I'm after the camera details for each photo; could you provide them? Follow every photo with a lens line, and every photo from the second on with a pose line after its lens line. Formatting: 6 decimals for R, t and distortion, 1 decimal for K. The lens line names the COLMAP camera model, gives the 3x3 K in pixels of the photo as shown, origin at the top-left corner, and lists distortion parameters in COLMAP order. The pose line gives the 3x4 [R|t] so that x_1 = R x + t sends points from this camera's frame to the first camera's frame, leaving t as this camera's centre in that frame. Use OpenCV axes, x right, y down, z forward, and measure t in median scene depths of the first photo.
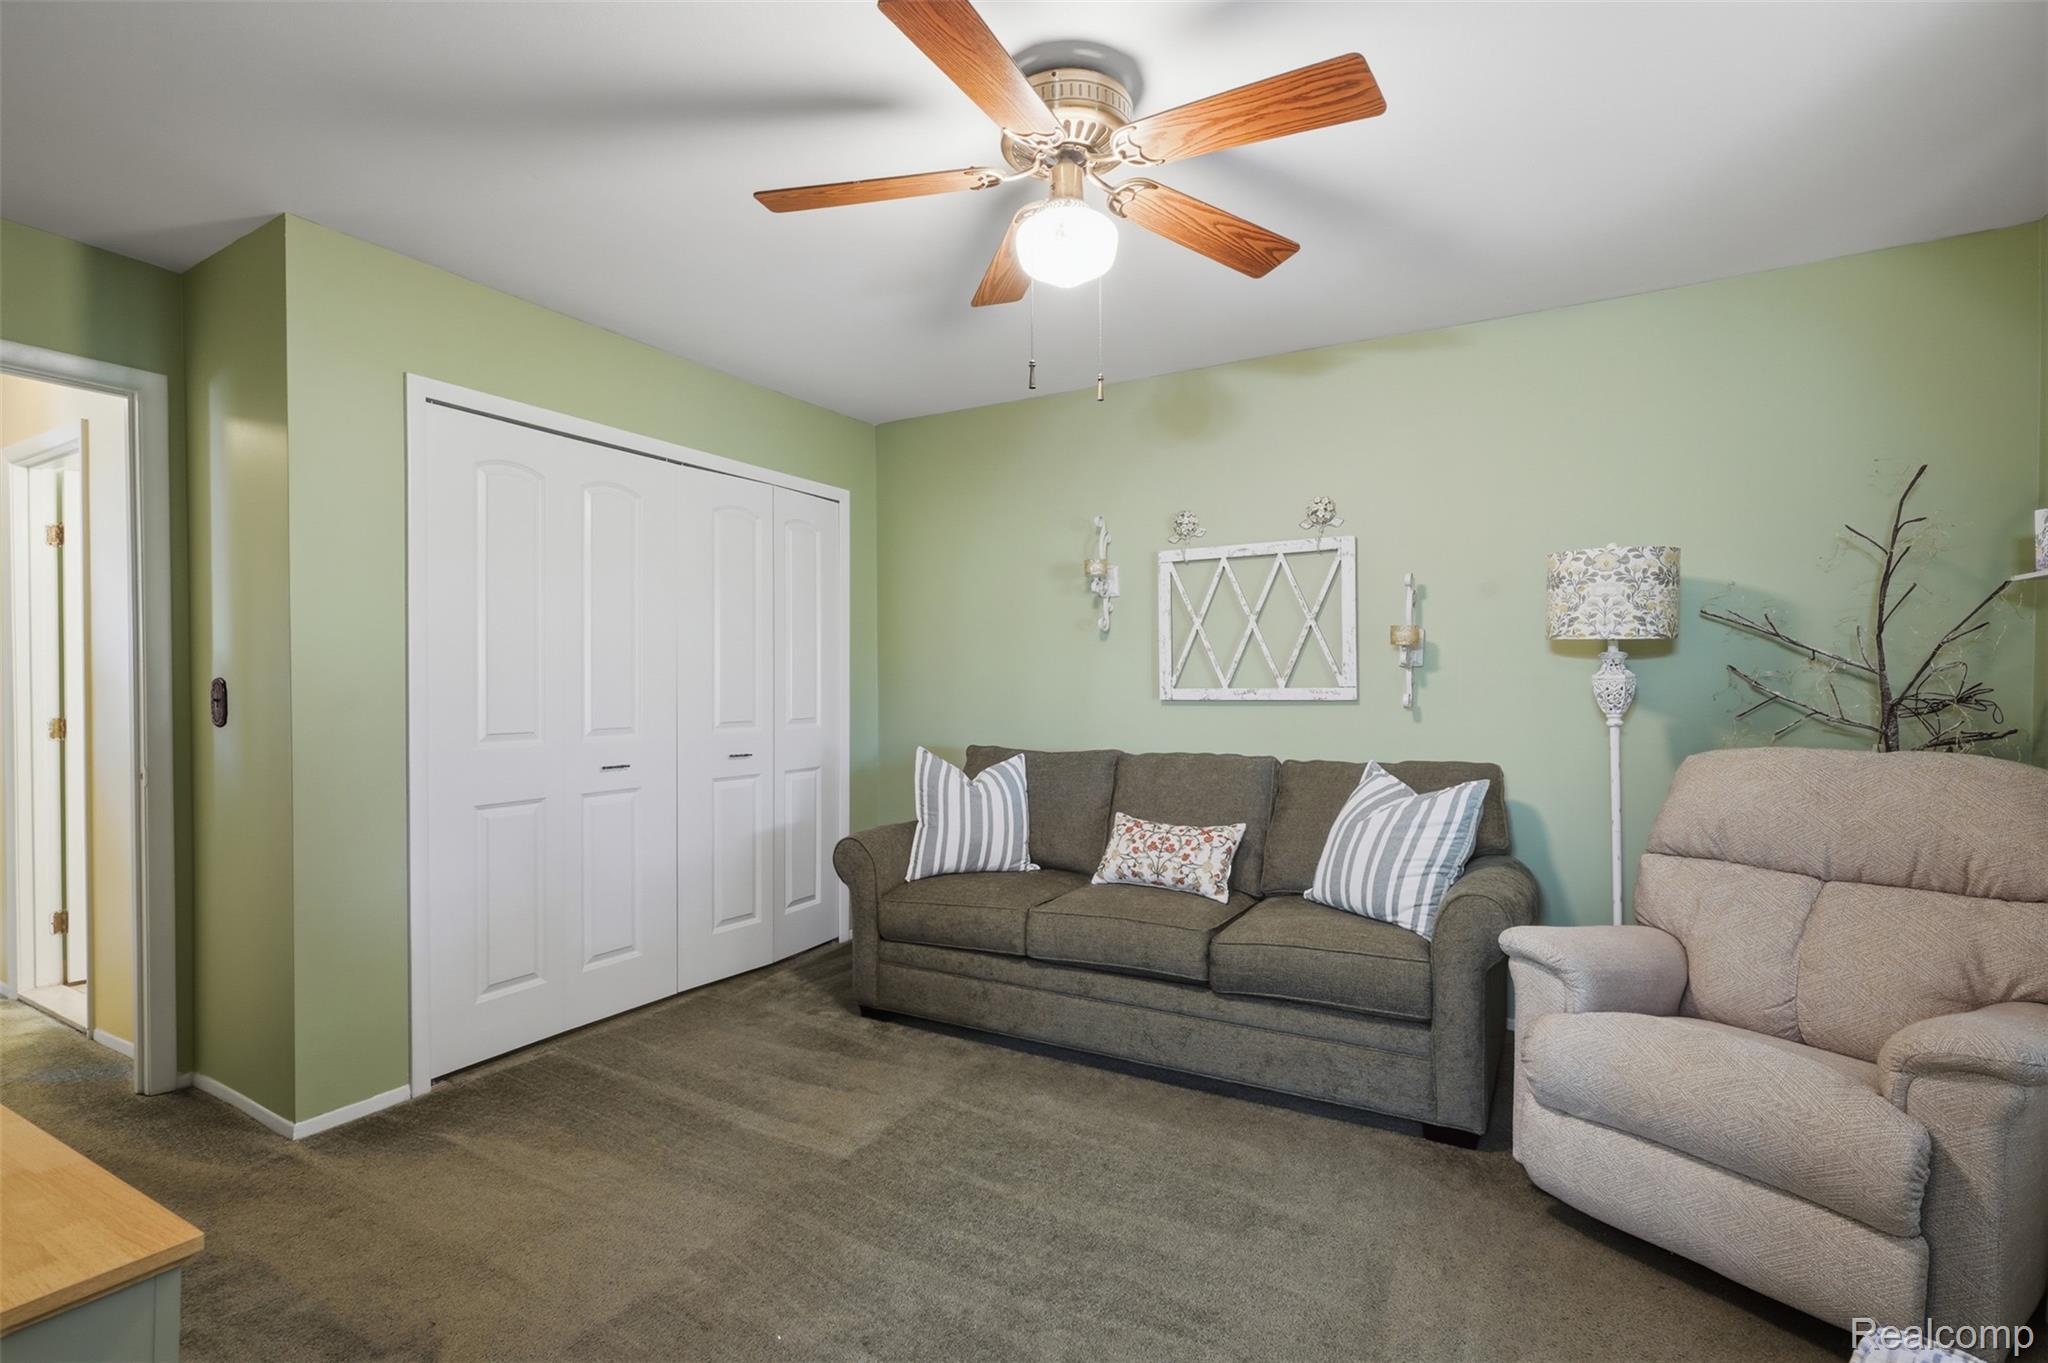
lens RADIAL K [[917.2, 0, 1031.5], [0, 917.2, 671.3], [0, 0, 1]] dist [0.001388, -0.000025]
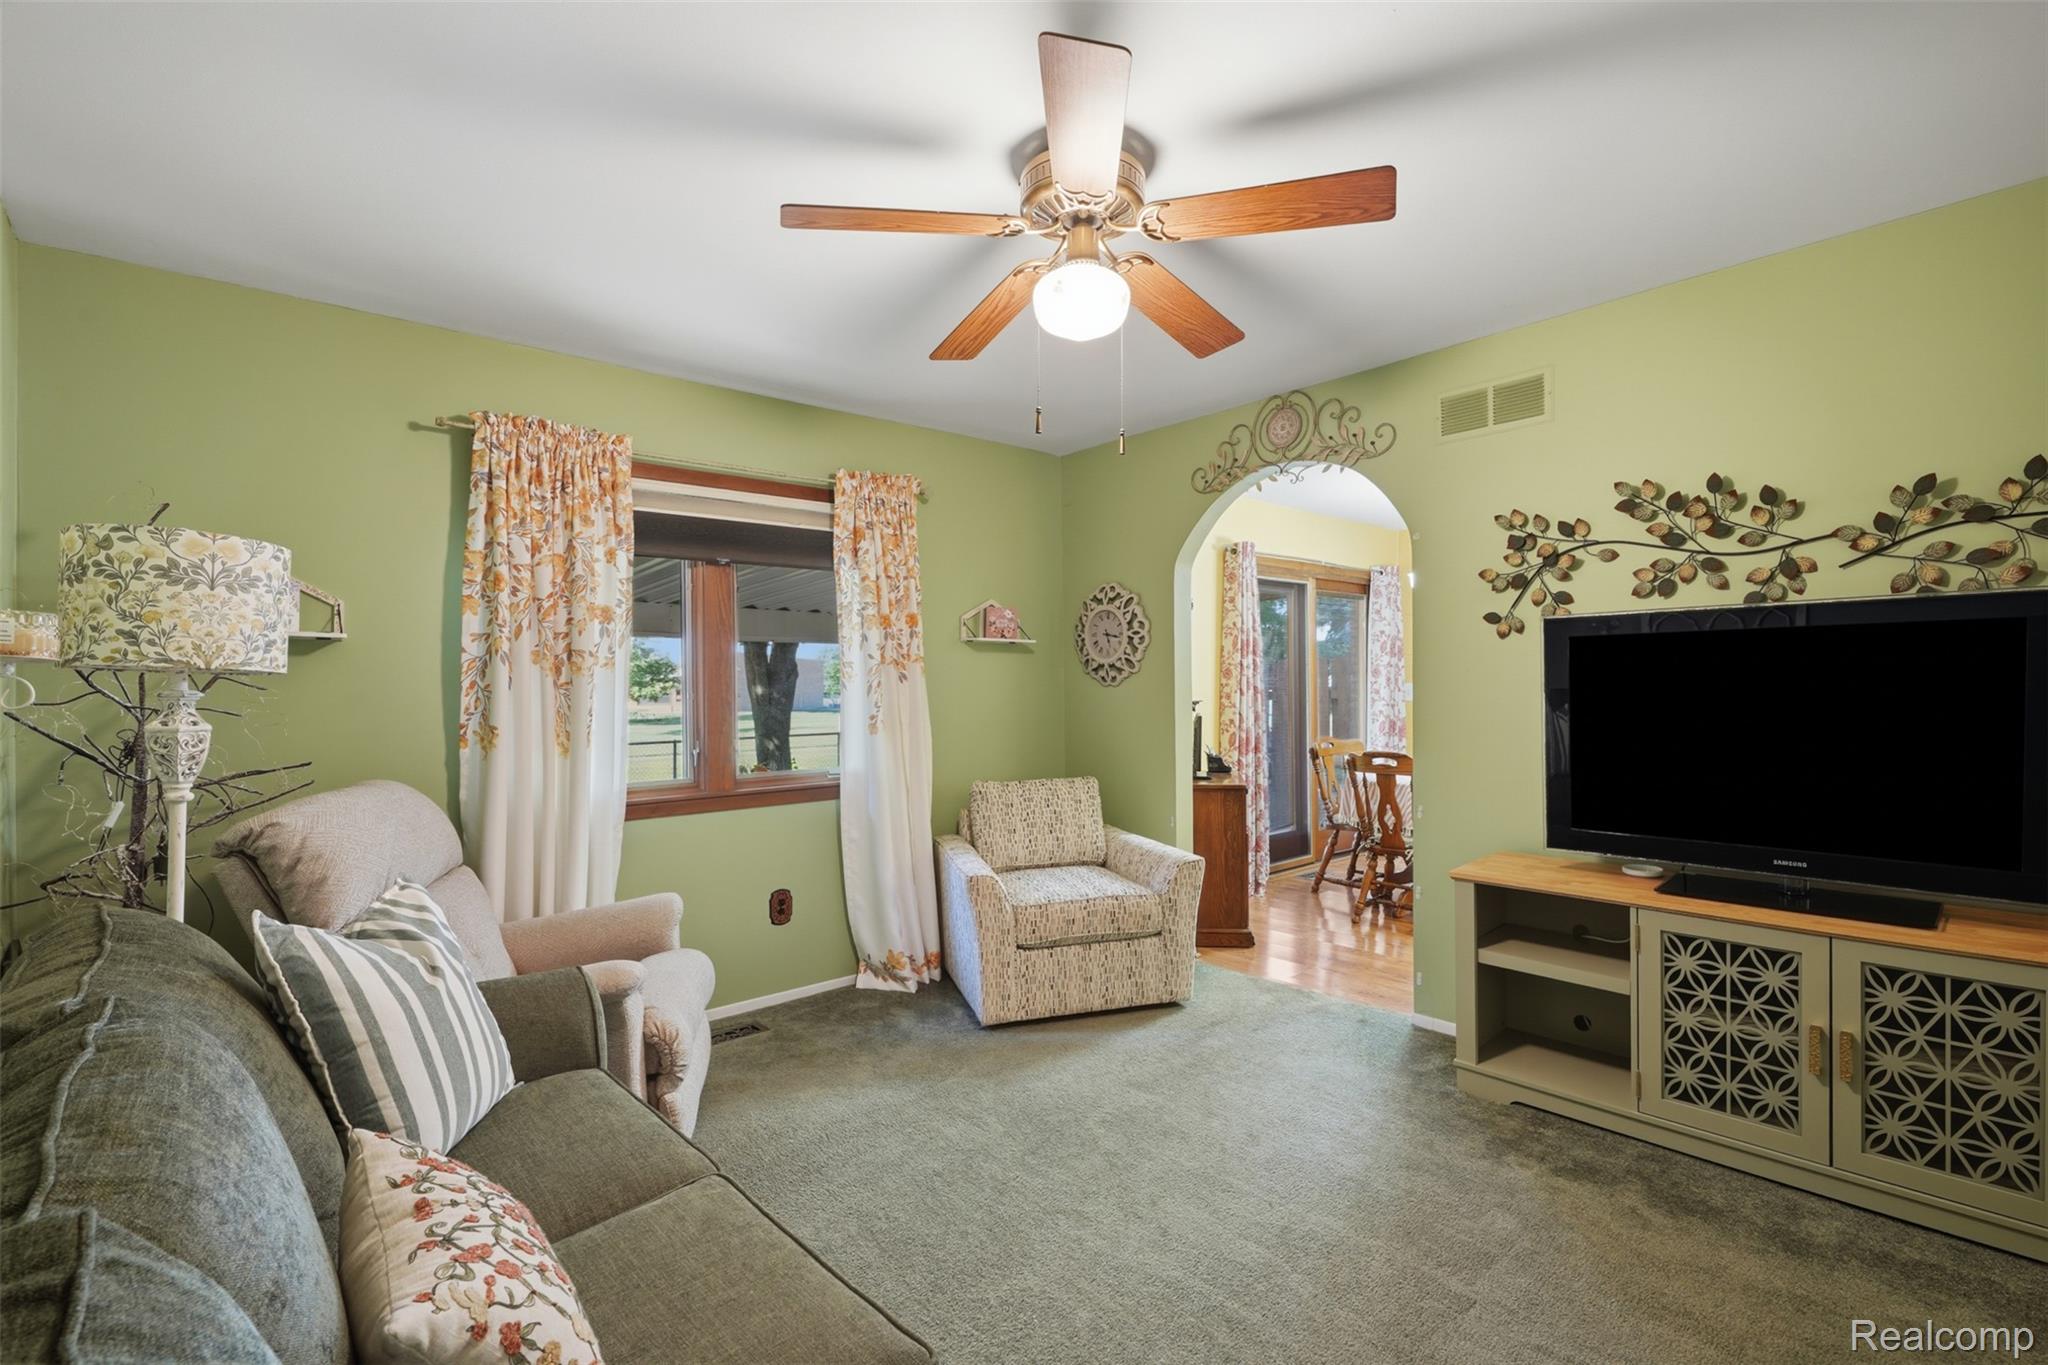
lens RADIAL K [[924.0, 0, 1024.0], [0, 924.0, 682.5], [0, 0, 1]] dist [0.003180, 0.000366]
pose [[-0.944884, 0.021131, 0.326724, -0.151536], [0.017934, 0.999757, -0.012794, -0.006531], [-0.326915, -0.006229, -0.945033, 1.282949]]
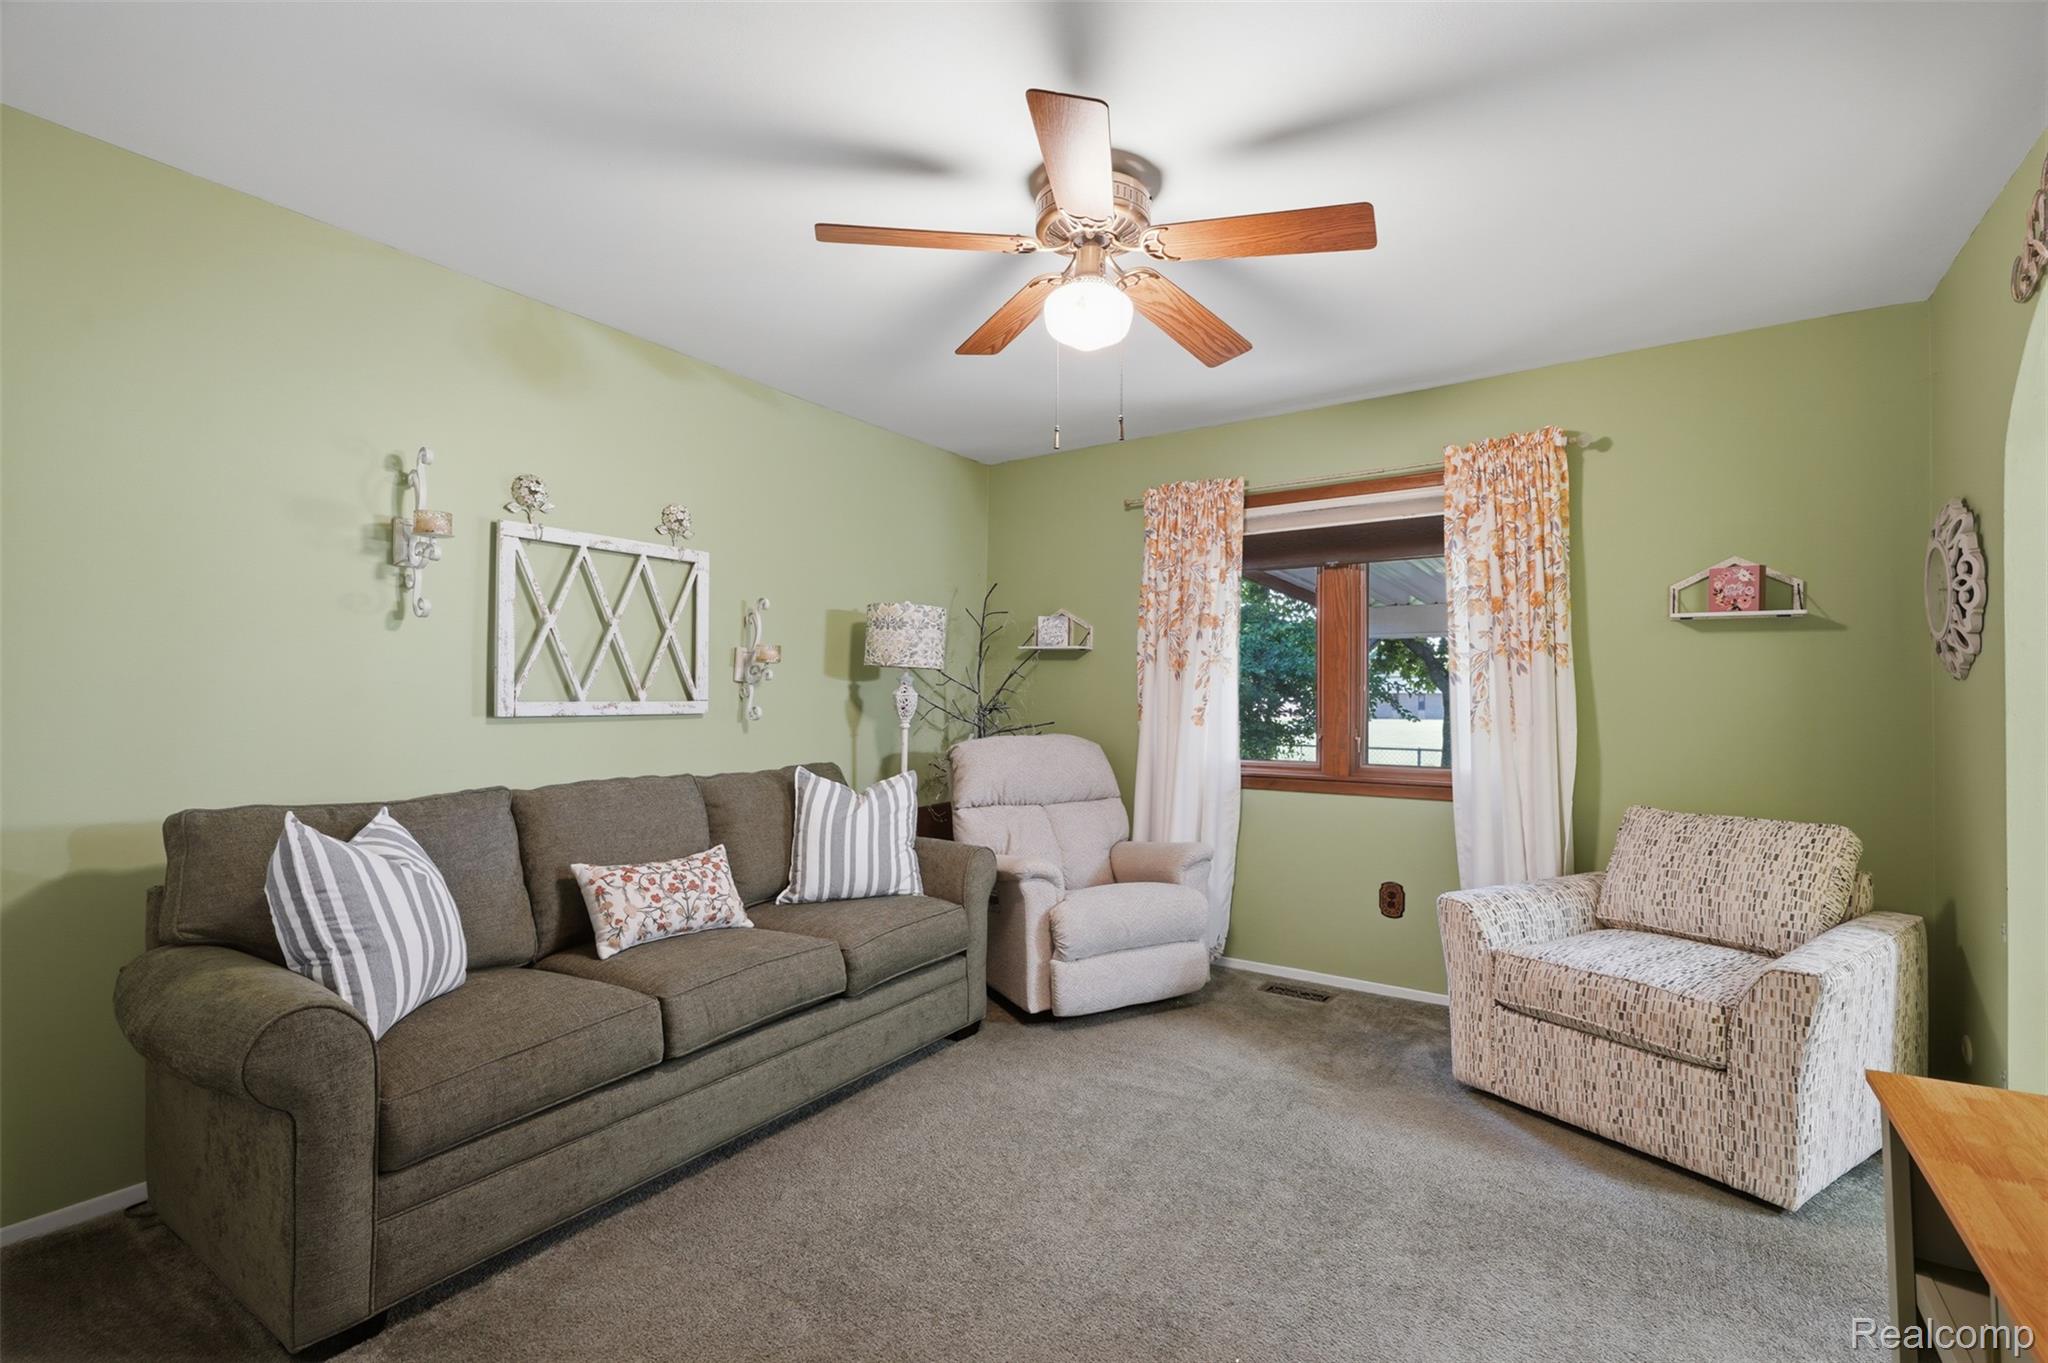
lens RADIAL K [[917.2, 0, 1031.5], [0, 917.2, 671.3], [0, 0, 1]] dist [0.001388, -0.000025]
pose [[0.076211, 0.038579, 0.996345, -0.697153], [-0.014378, 0.999190, -0.037590, 0.018996], [-0.996988, -0.011460, 0.076704, 0.618567]]
